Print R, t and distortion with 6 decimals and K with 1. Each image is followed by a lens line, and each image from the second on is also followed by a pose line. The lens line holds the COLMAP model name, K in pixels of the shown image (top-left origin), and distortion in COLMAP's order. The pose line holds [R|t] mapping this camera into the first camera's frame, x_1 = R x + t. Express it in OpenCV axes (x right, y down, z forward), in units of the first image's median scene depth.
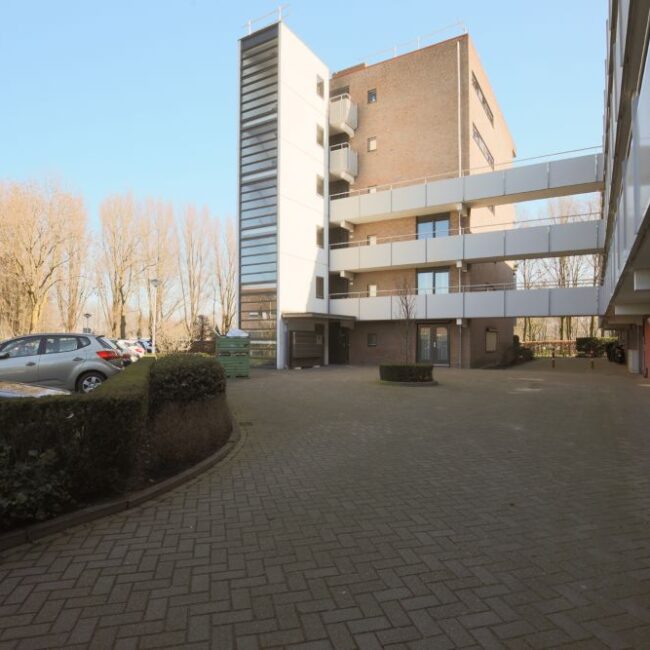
lens RADIAL K [[450.4, 0, 320.6], [0, 450.4, 322.2], [0, 0, 1]] dist [-0.002719, -0.006820]
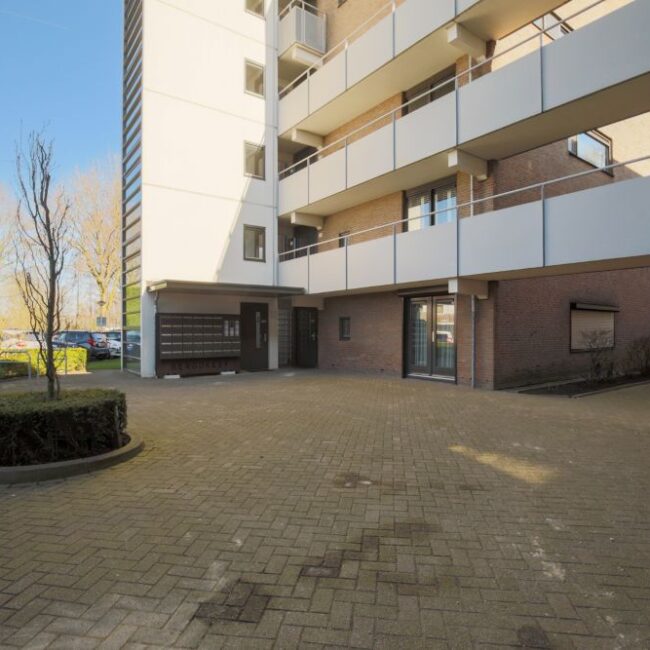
lens RADIAL K [[450.4, 0, 330.4], [0, 450.4, 311.3], [0, 0, 1]] dist [-0.002719, -0.006820]
pose [[0.930213, -0.019810, -0.366486, 0.320441], [0.016968, 0.999796, -0.010977, 0.024477], [0.366628, 0.003992, 0.930359, 0.478400]]
